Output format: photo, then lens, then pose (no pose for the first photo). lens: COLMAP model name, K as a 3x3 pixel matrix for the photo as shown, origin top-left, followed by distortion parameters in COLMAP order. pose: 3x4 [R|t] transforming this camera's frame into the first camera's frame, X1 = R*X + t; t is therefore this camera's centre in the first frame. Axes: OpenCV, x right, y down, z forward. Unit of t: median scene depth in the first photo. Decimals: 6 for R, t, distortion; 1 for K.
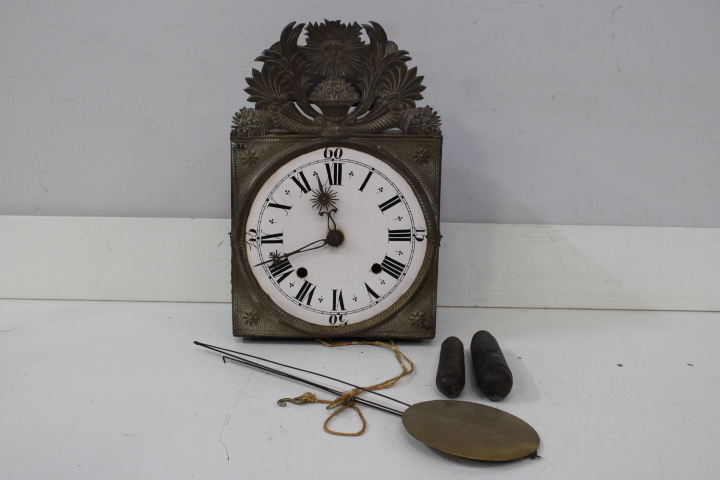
lens RADIAL K [[888.6, 0, 358.7], [0, 888.6, 234.1], [0, 0, 1]] dist [-0.073985, 0.000000]
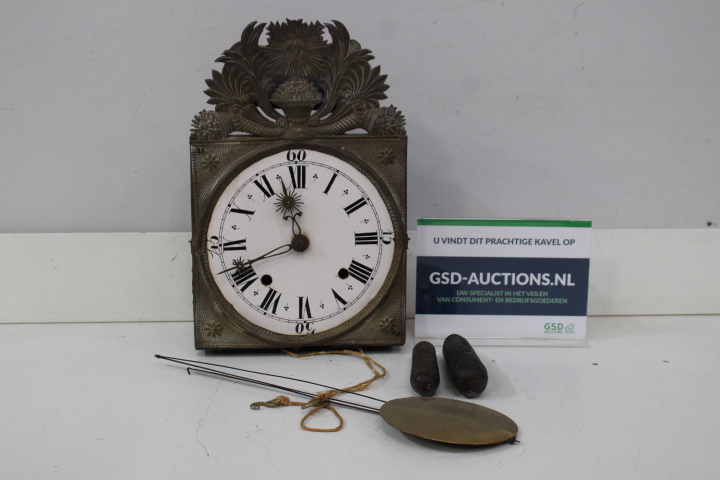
lens RADIAL K [[1045.2, 0, 361.3], [0, 1045.2, 235.9], [0, 0, 1]] dist [-0.016600, 0.000000]
pose [[0.997344, -0.025505, 0.068217, -0.038278], [0.028632, 0.998565, -0.045261, 0.051211], [-0.066965, 0.047094, 0.996643, -0.145905]]
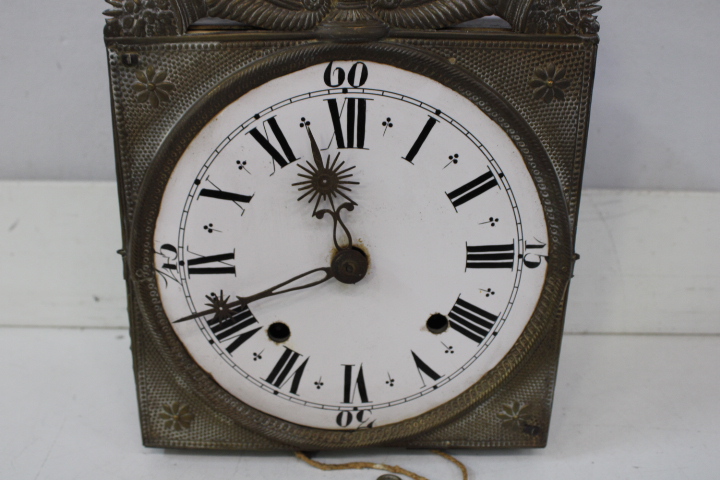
lens RADIAL K [[792.9, 0, 356.6], [0, 792.9, 251.4], [0, 0, 1]] dist [-0.087321, 0.000000]
pose [[0.999837, -0.003178, 0.017761, -0.030655], [-0.000112, 0.983251, 0.182256, -0.077070], [-0.018043, -0.182228, 0.983091, 0.611011]]
